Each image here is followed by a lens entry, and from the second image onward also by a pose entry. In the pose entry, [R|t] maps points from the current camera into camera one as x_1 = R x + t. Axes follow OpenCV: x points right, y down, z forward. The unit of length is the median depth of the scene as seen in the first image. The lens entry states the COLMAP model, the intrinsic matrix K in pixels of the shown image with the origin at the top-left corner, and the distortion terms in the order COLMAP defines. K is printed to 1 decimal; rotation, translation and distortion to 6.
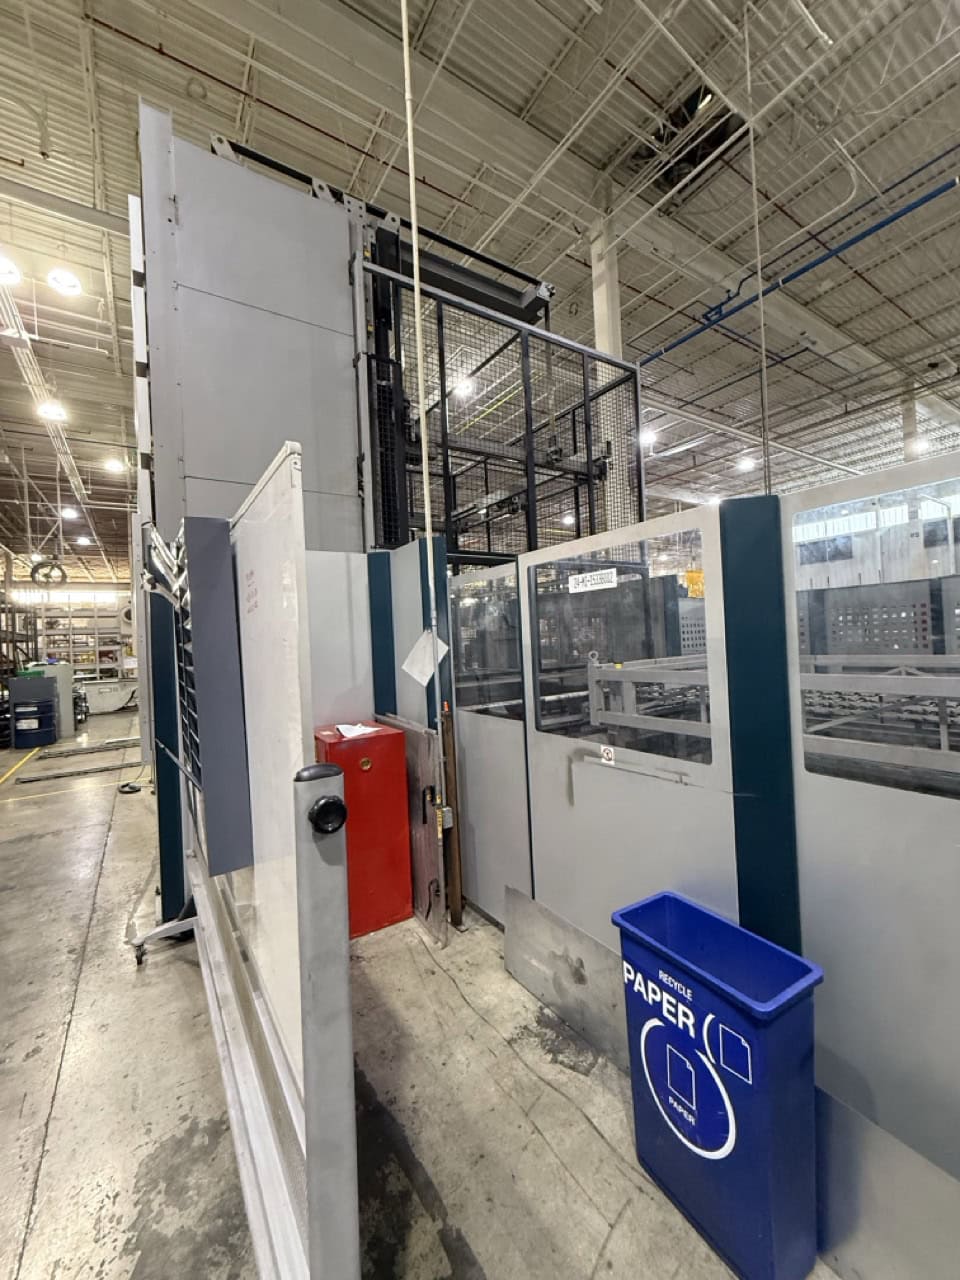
lens RADIAL K [[511.5, 0, 482.3], [0, 511.5, 634.8], [0, 0, 1]] dist [-0.000032, -0.000177]
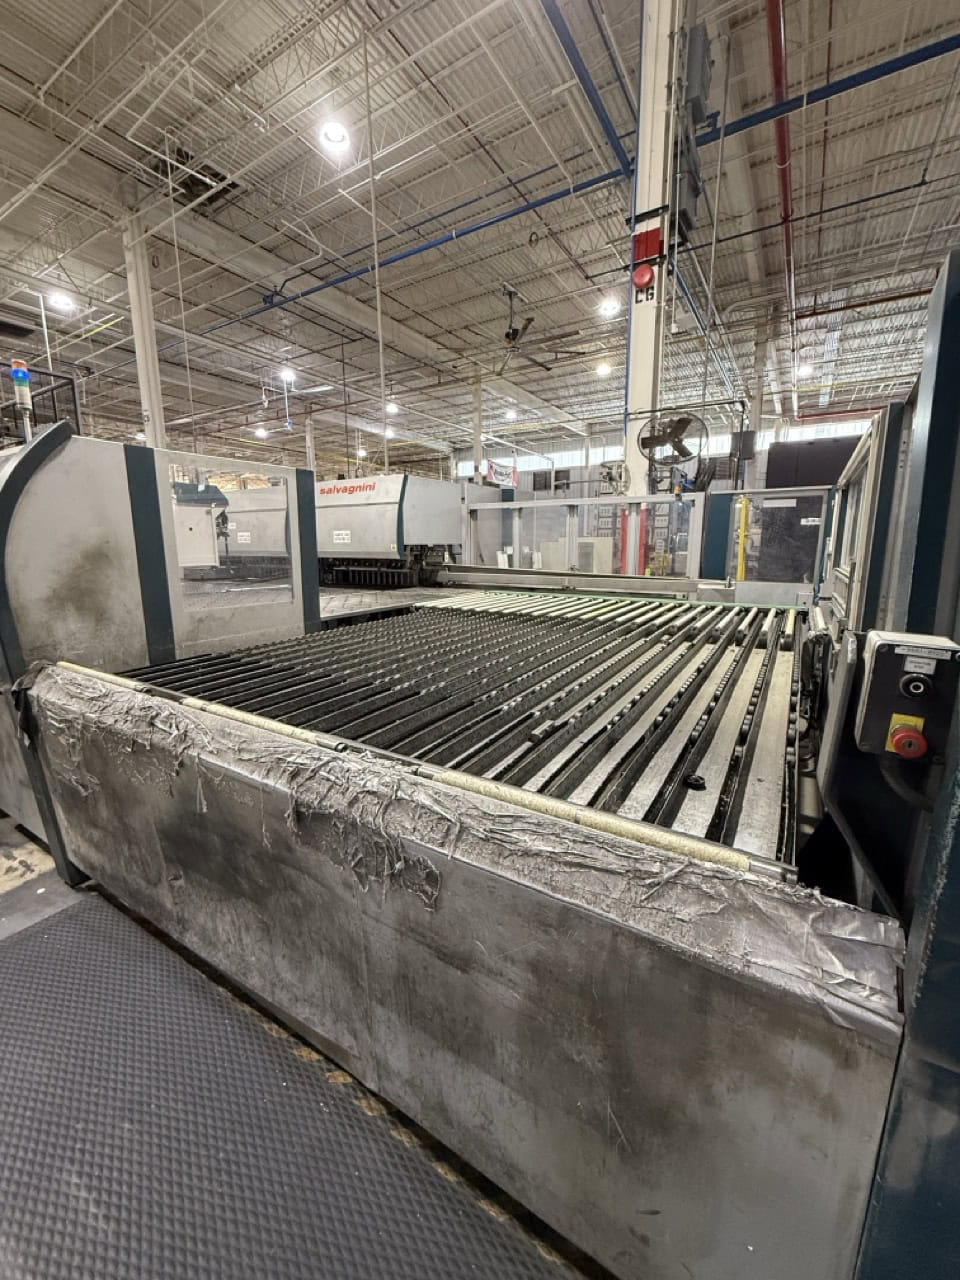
lens RADIAL K [[509.0, 0, 484.2], [0, 509.0, 635.0], [0, 0, 1]] dist [0.000139, 0.000160]
pose [[0.906744, -0.031517, 0.420503, 1.140285], [-0.041720, 0.985605, 0.163834, -0.046014], [-0.419614, -0.166098, 0.892376, -1.667969]]
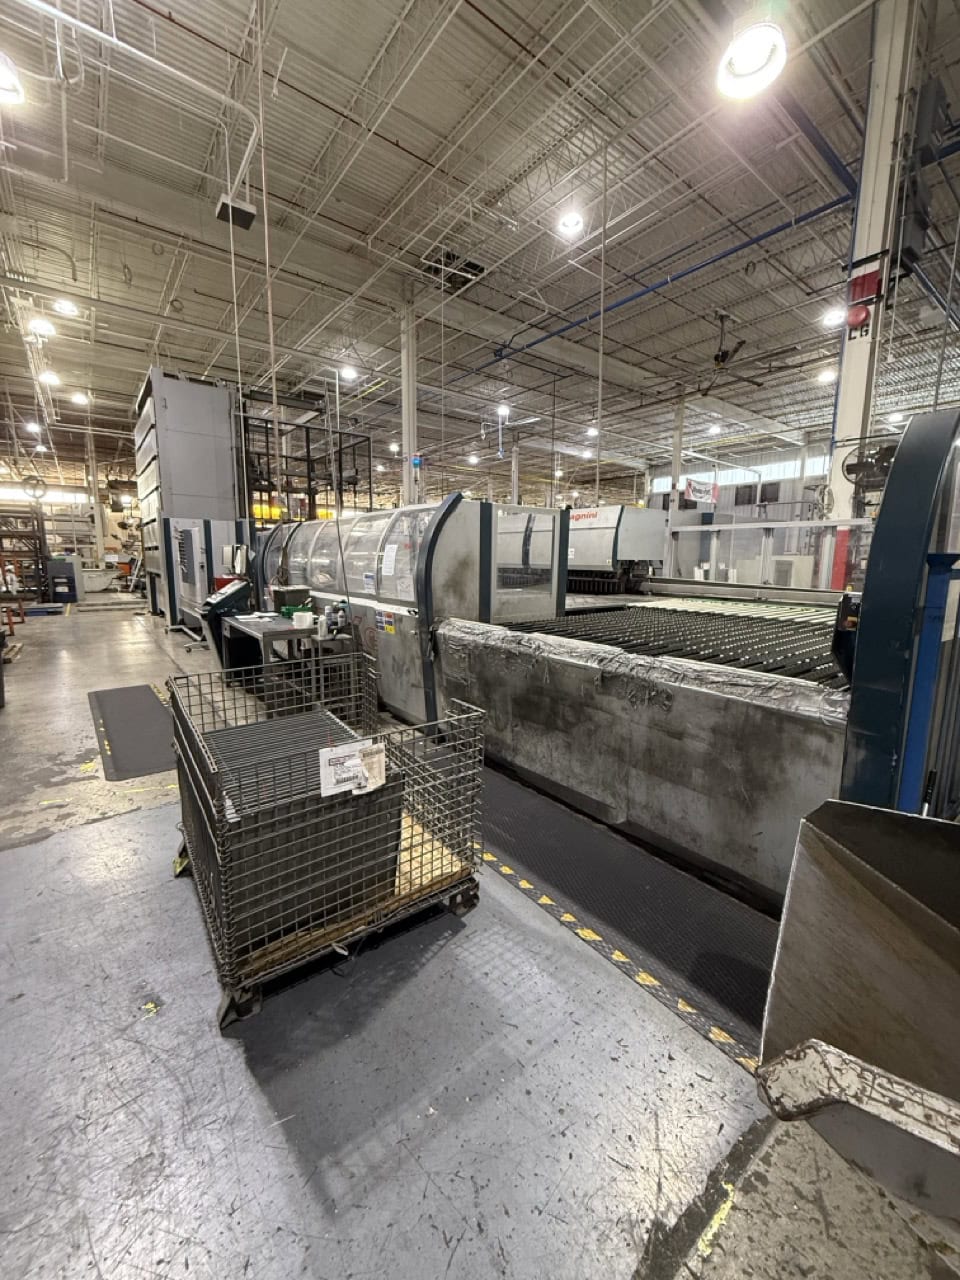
lens RADIAL K [[510.0, 0, 483.3], [0, 510.0, 634.5], [0, 0, 1]] dist [-0.000888, -0.000781]
pose [[0.995245, 0.045171, 0.086298, 0.935402], [-0.057924, 0.986754, 0.151531, -0.037994], [-0.078310, -0.155809, 0.984678, -2.035516]]
